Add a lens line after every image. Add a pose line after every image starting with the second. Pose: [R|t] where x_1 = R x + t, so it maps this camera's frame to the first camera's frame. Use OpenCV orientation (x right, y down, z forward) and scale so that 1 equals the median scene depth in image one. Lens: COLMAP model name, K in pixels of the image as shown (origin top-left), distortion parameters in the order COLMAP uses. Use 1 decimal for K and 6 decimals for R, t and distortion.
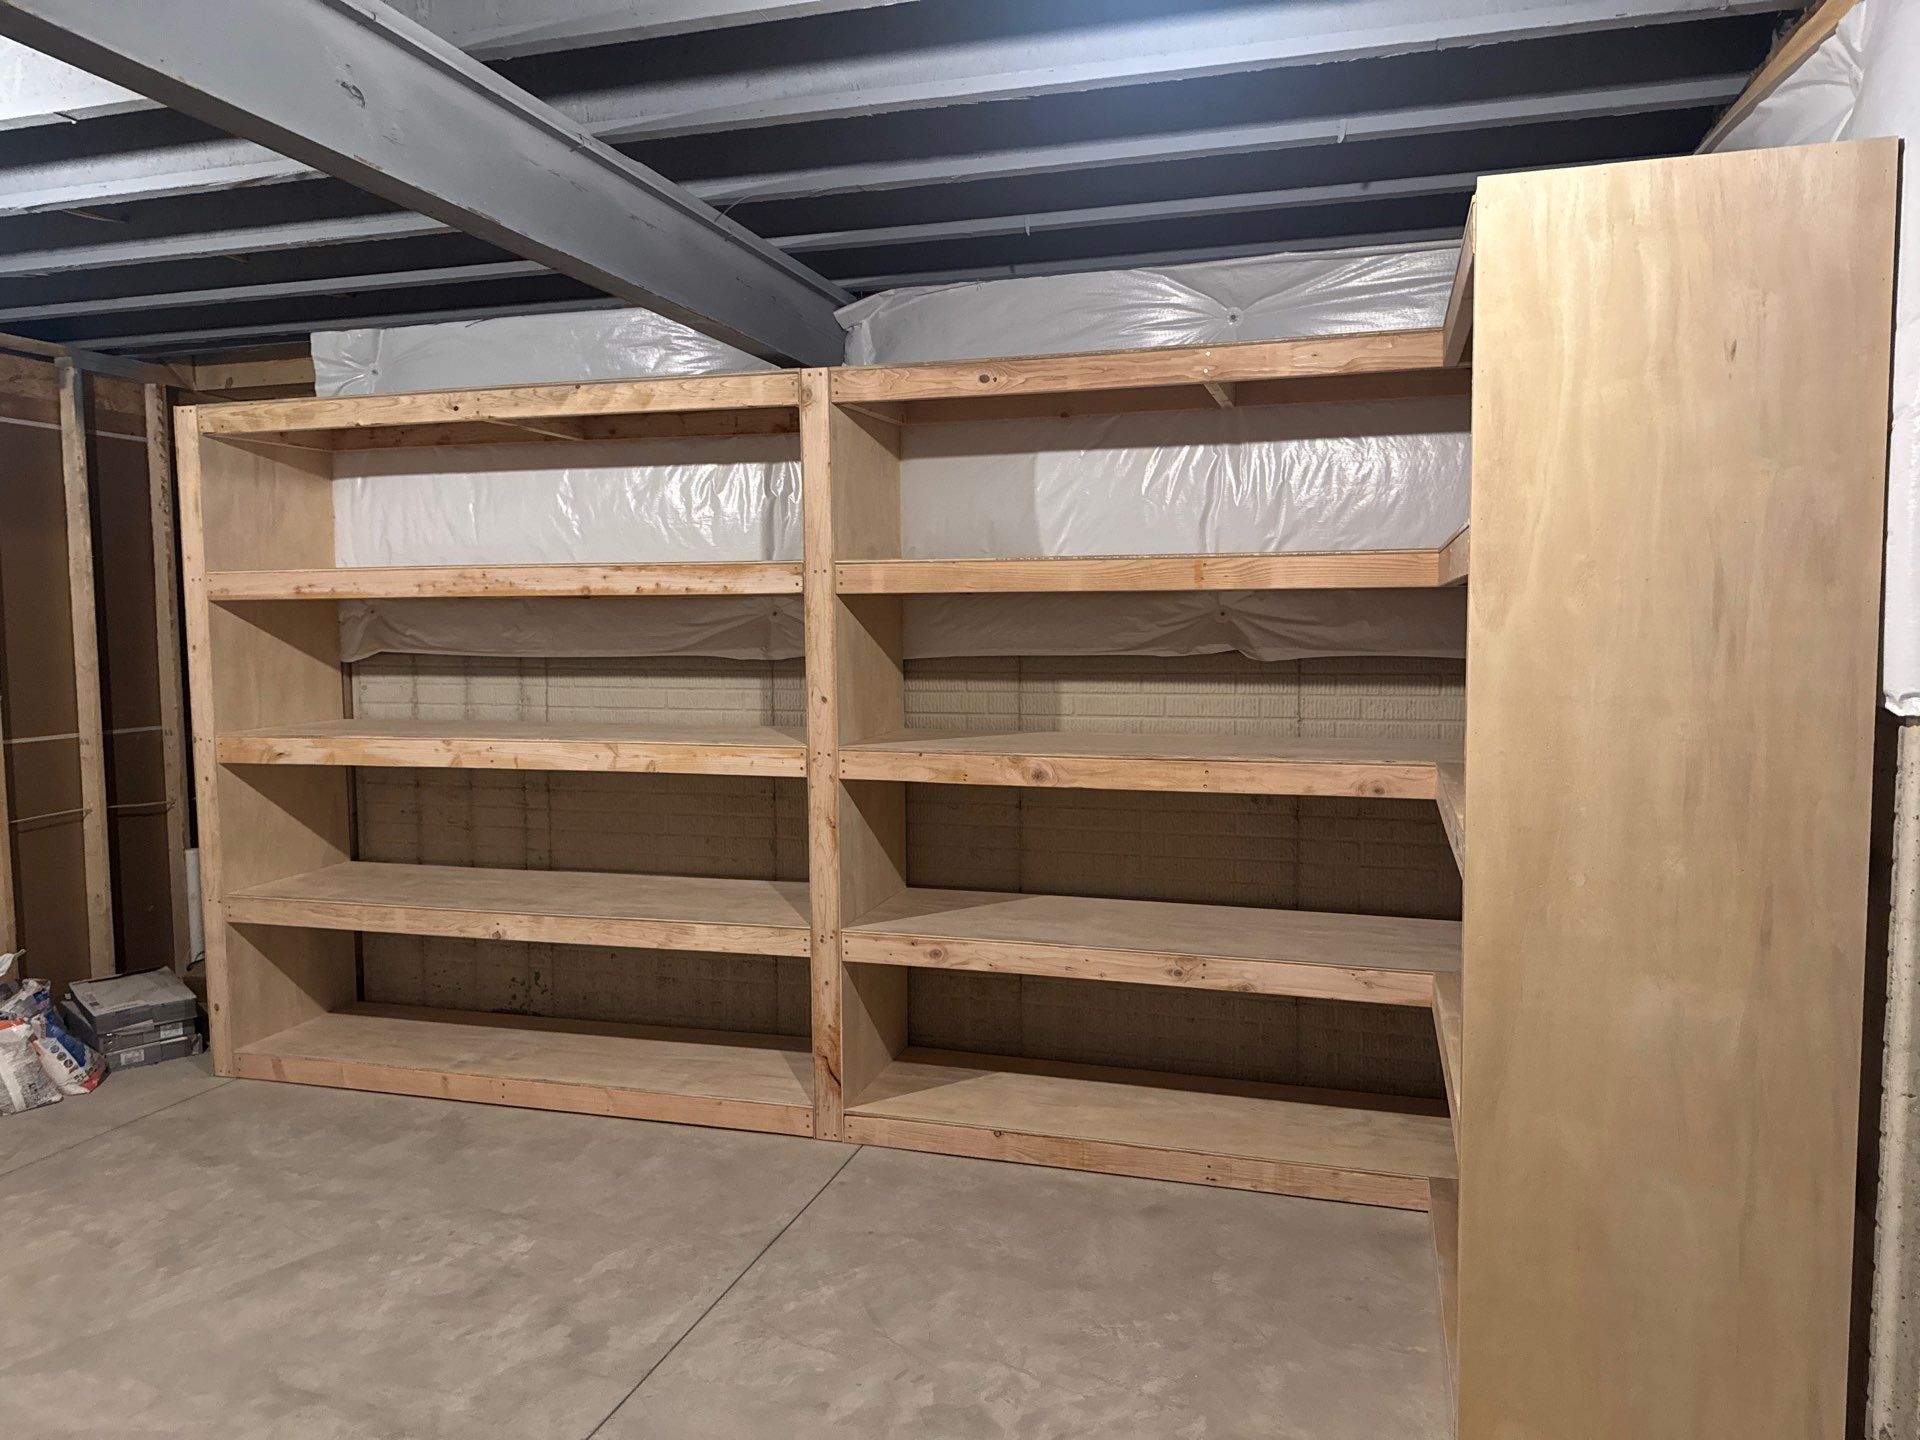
lens RADIAL K [[1353.0, 0, 960.0], [0, 1353.0, 720.0], [0, 0, 1]] dist [0.089733, -0.100036]
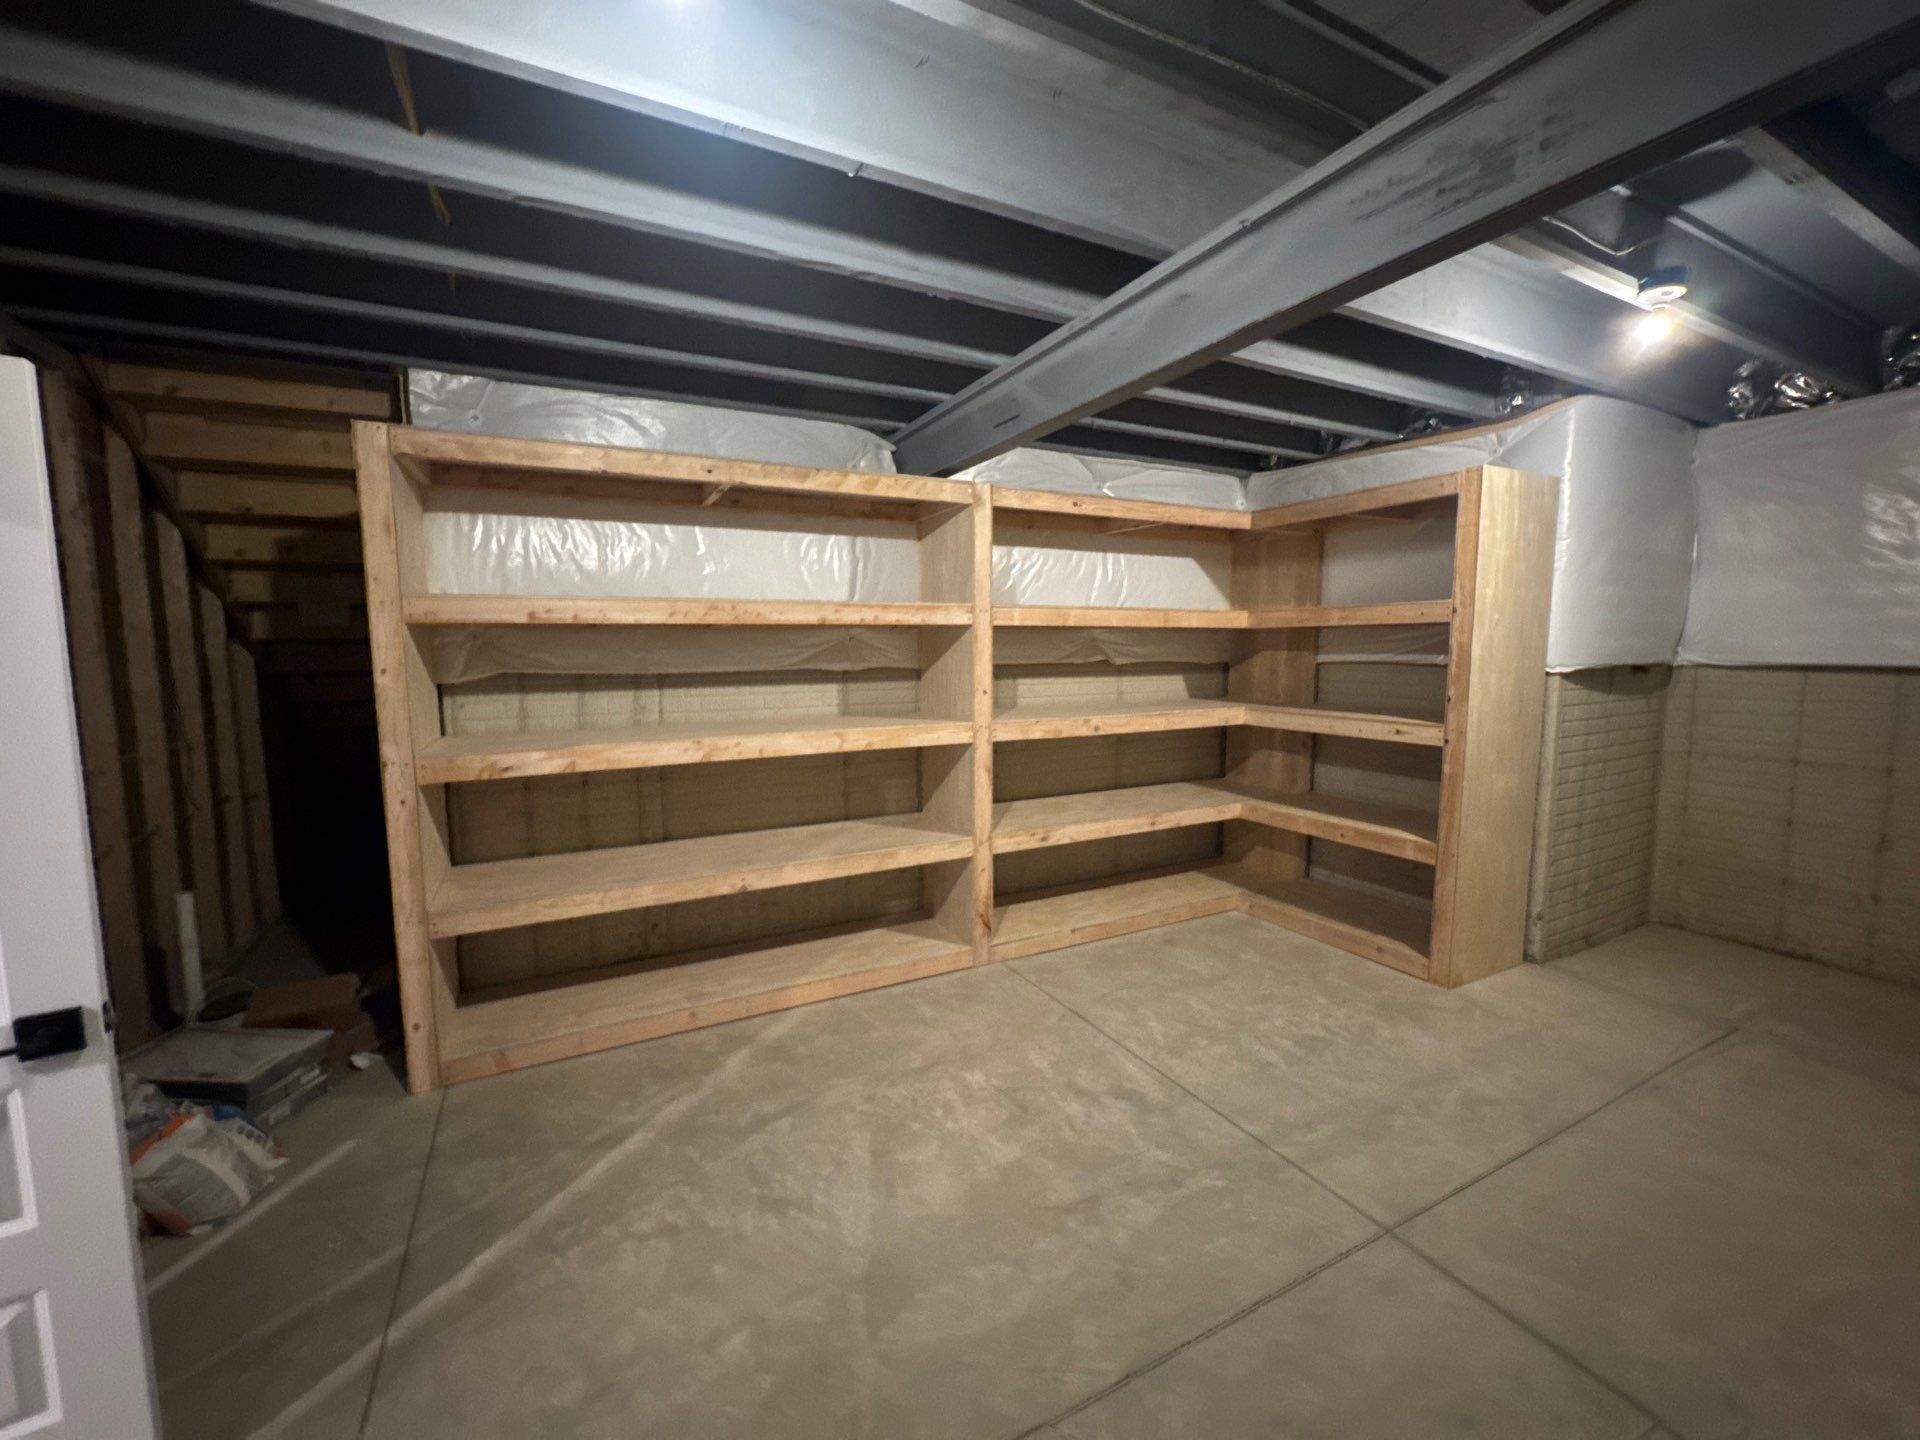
lens RADIAL K [[765.0, 0, 960.0], [0, 765.0, 720.0], [0, 0, 1]] dist [-0.000936, 0.000122]
pose [[0.717033, -0.066542, 0.693856, -0.699426], [0.055138, 0.997728, 0.038705, -0.017940], [-0.694855, 0.010505, 0.719073, 0.351599]]
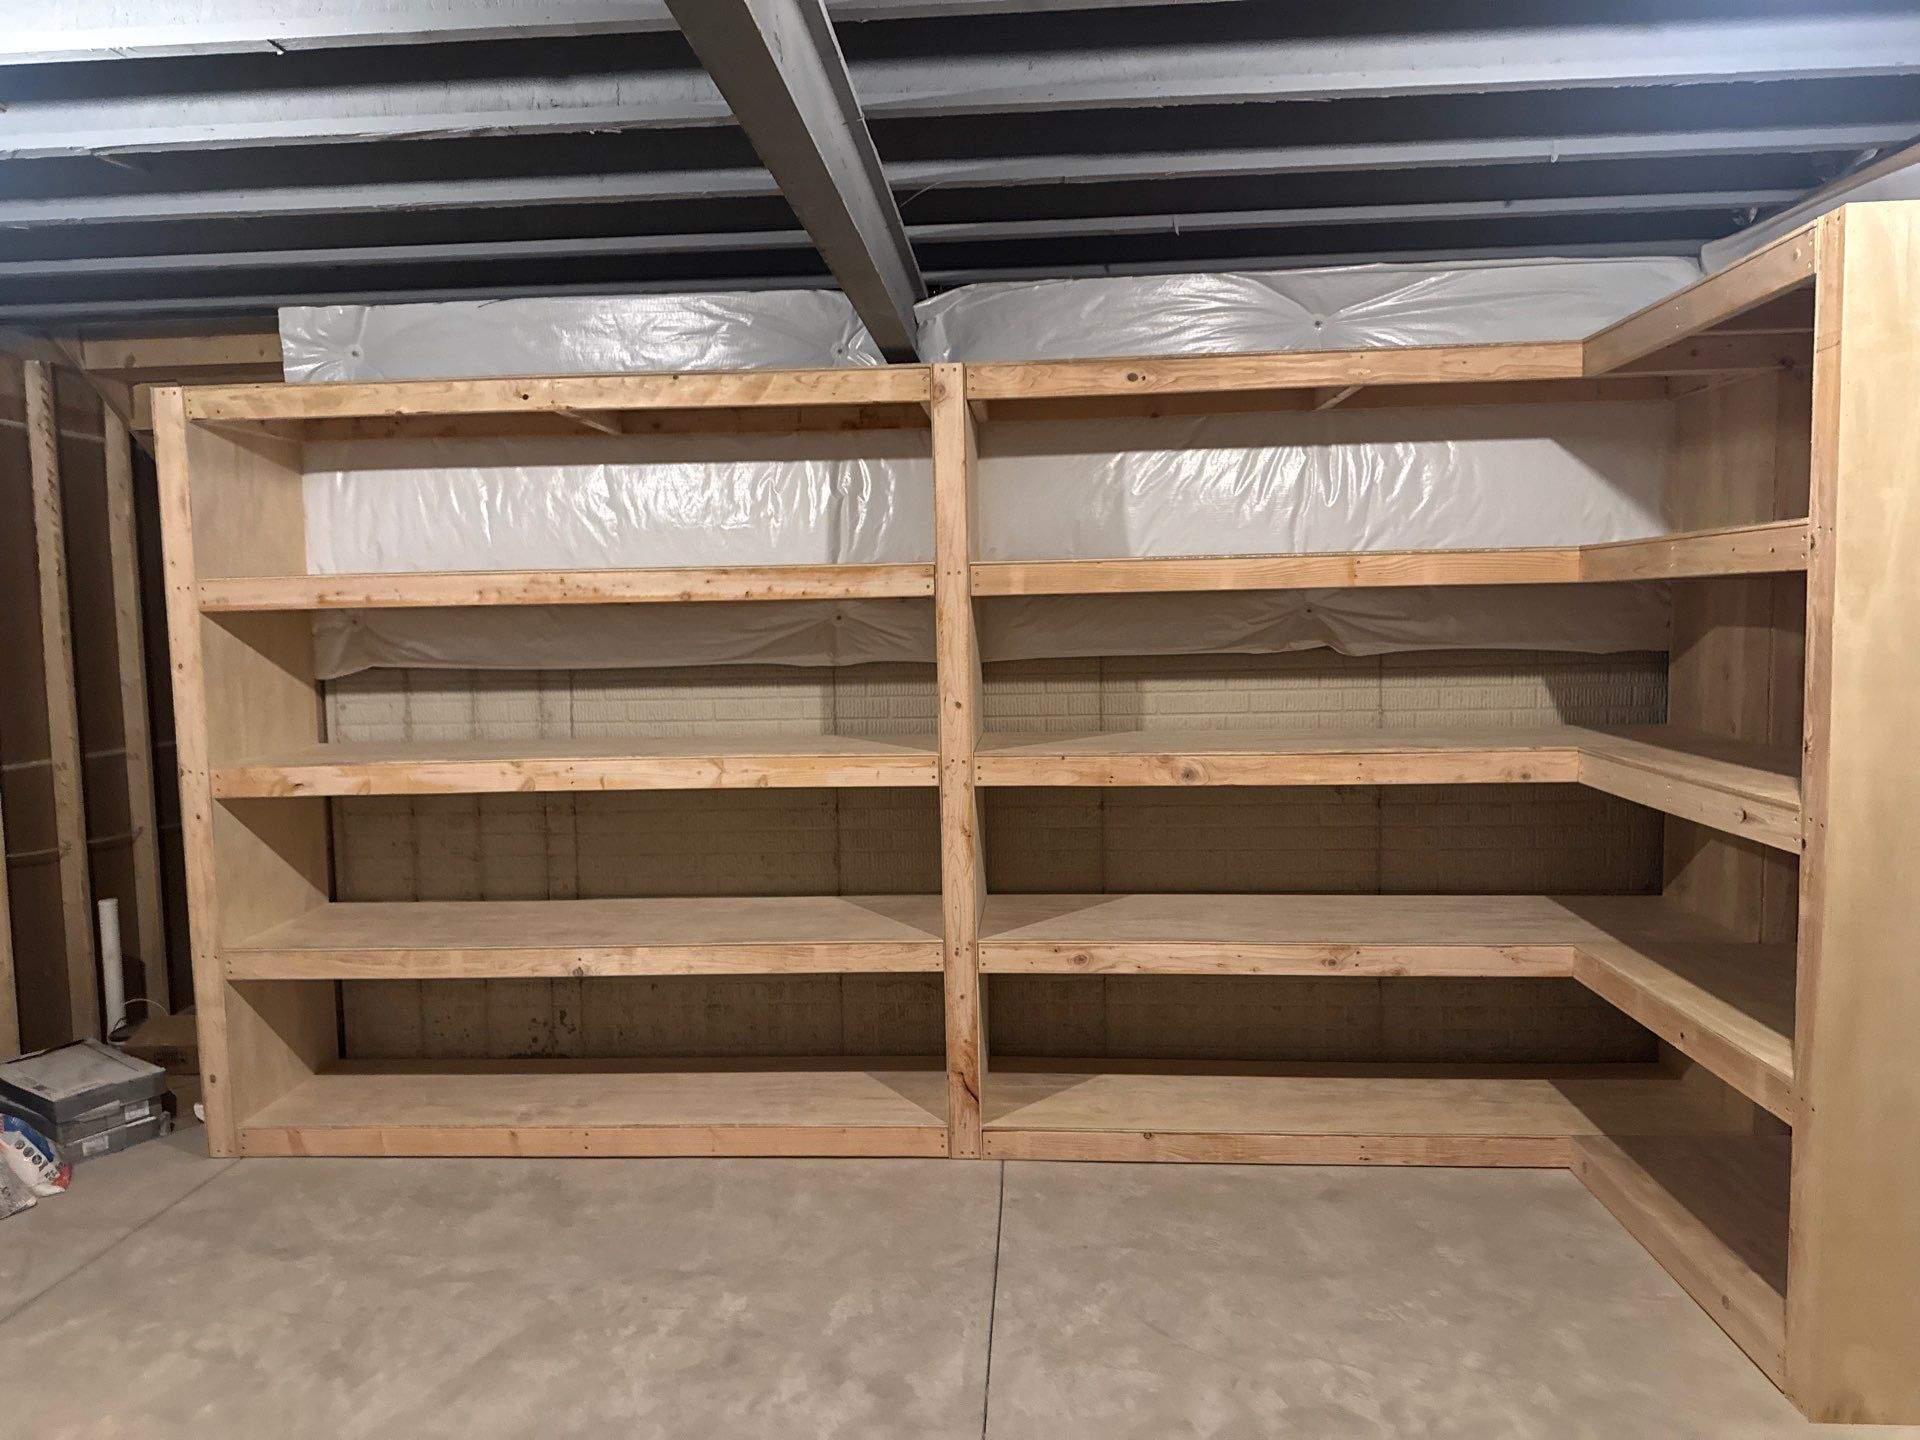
lens RADIAL K [[1353.0, 0, 960.0], [0, 1353.0, 720.0], [0, 0, 1]] dist [0.089733, -0.100036]
pose [[0.974996, -0.030835, 0.220074, -0.293419], [0.030968, 0.999516, 0.002844, -0.006638], [-0.220055, 0.004043, 0.975479, 0.050449]]
